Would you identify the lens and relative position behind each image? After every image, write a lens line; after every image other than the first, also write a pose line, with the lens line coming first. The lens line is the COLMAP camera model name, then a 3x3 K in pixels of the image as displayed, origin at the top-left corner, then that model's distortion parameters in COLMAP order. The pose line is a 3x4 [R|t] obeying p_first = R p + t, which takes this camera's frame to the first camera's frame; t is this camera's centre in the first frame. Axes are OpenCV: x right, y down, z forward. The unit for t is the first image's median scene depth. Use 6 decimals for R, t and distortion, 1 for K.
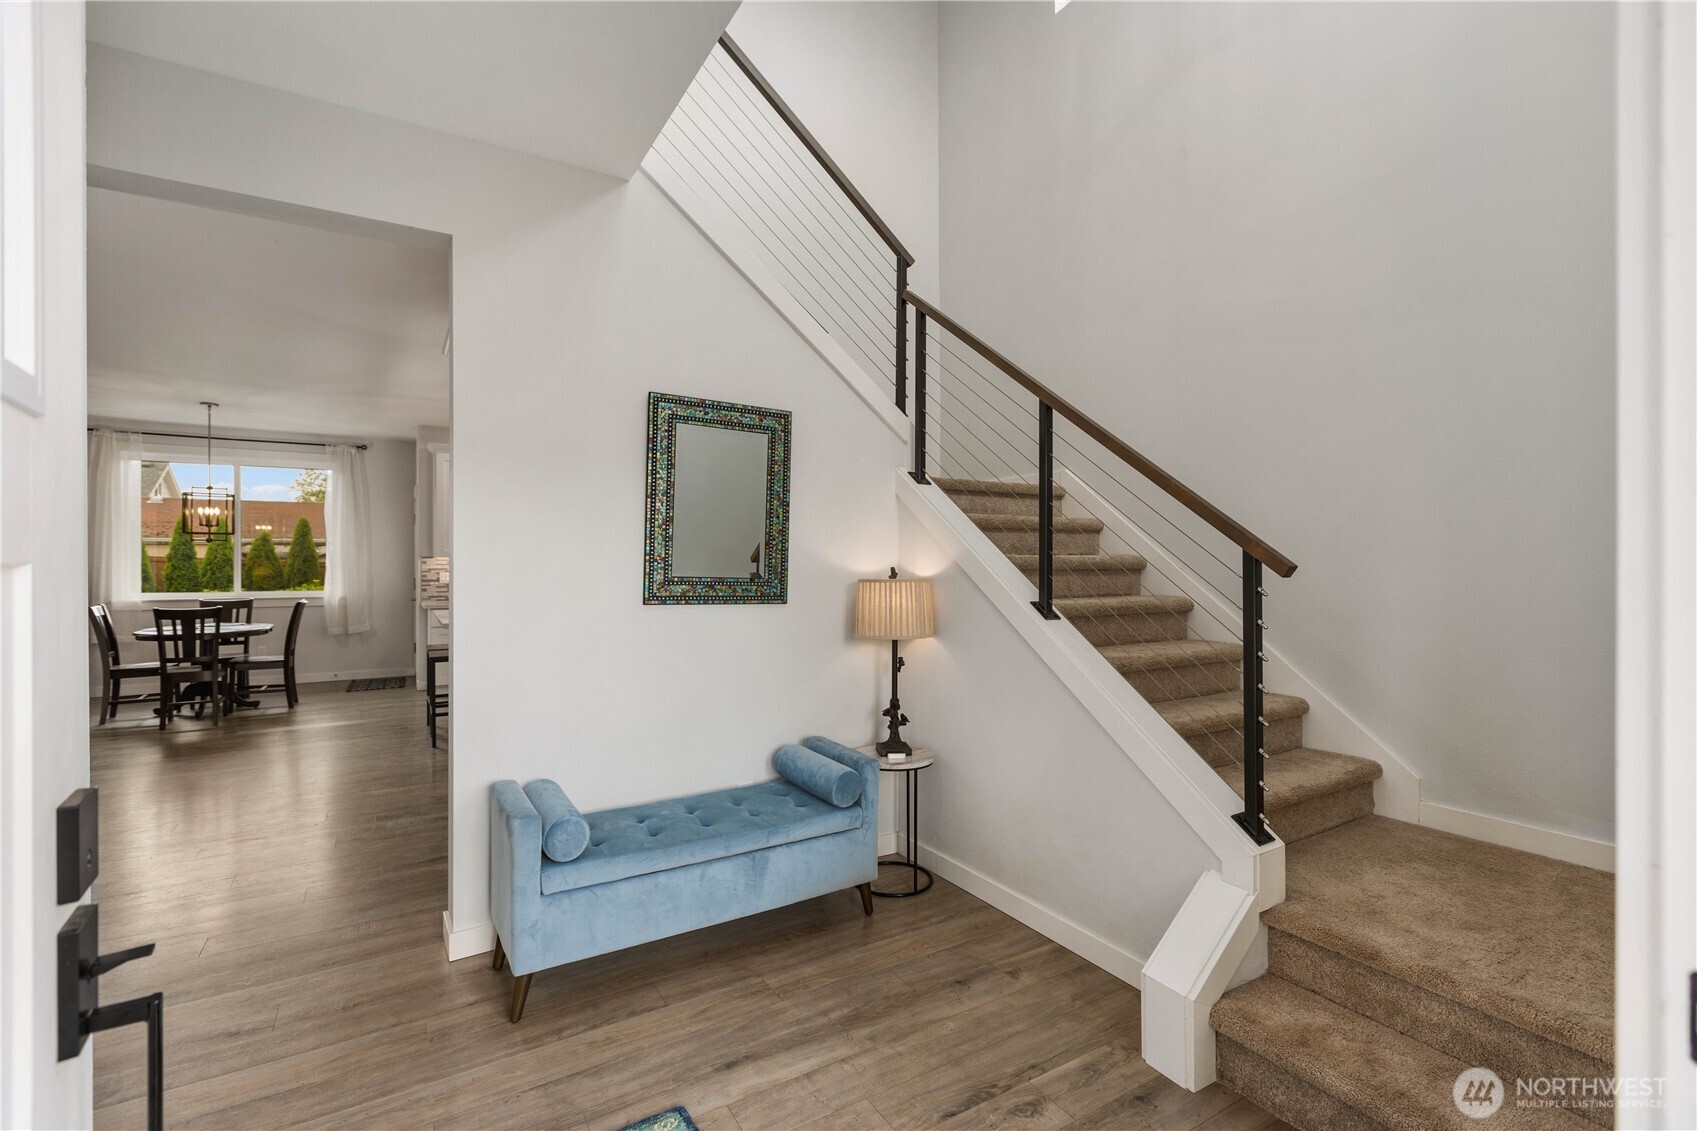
lens RADIAL K [[745.9, 0, 848.8], [0, 745.9, 541.2], [0, 0, 1]] dist [-0.002087, -0.000406]
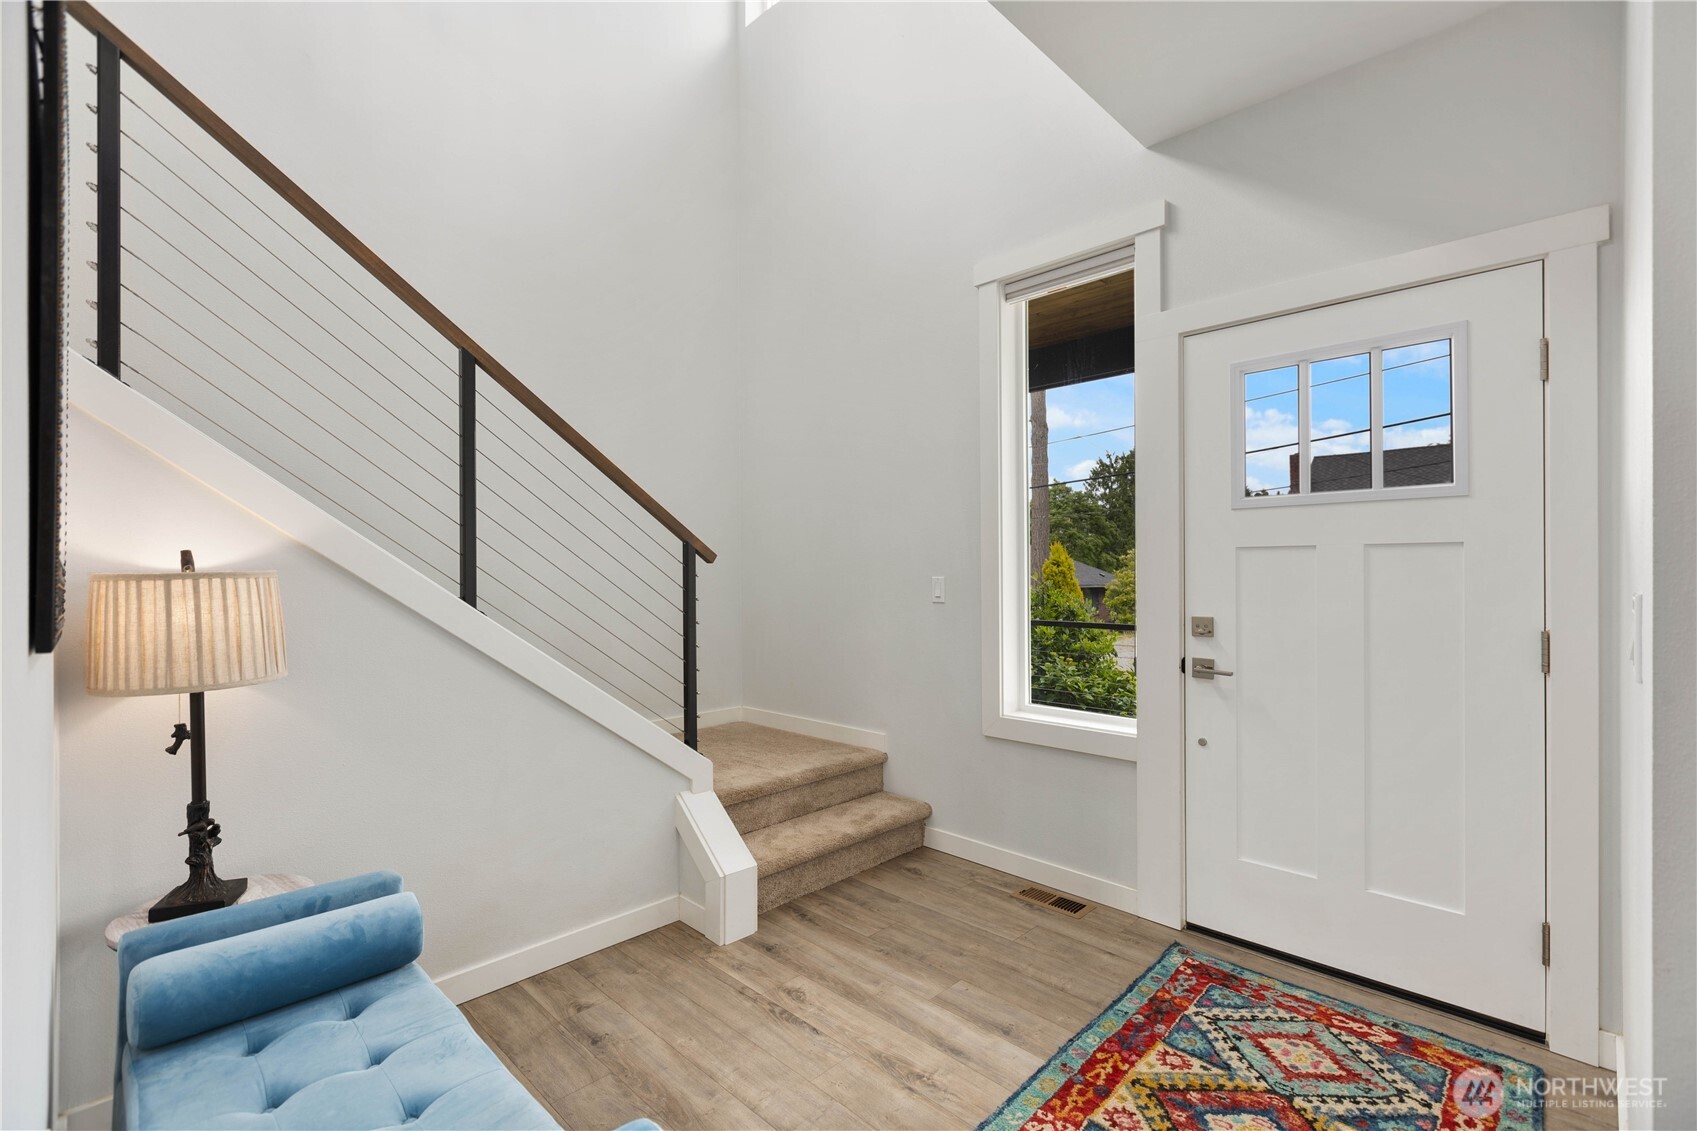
lens RADIAL K [[754.4, 0, 848.9], [0, 754.4, 568.9], [0, 0, 1]] dist [0.001829, -0.000344]
pose [[-0.238259, 0.005284, 0.971187, -0.812870], [-0.023392, 0.999664, -0.011178, 0.064144], [-0.970920, -0.025381, -0.238055, 1.012861]]
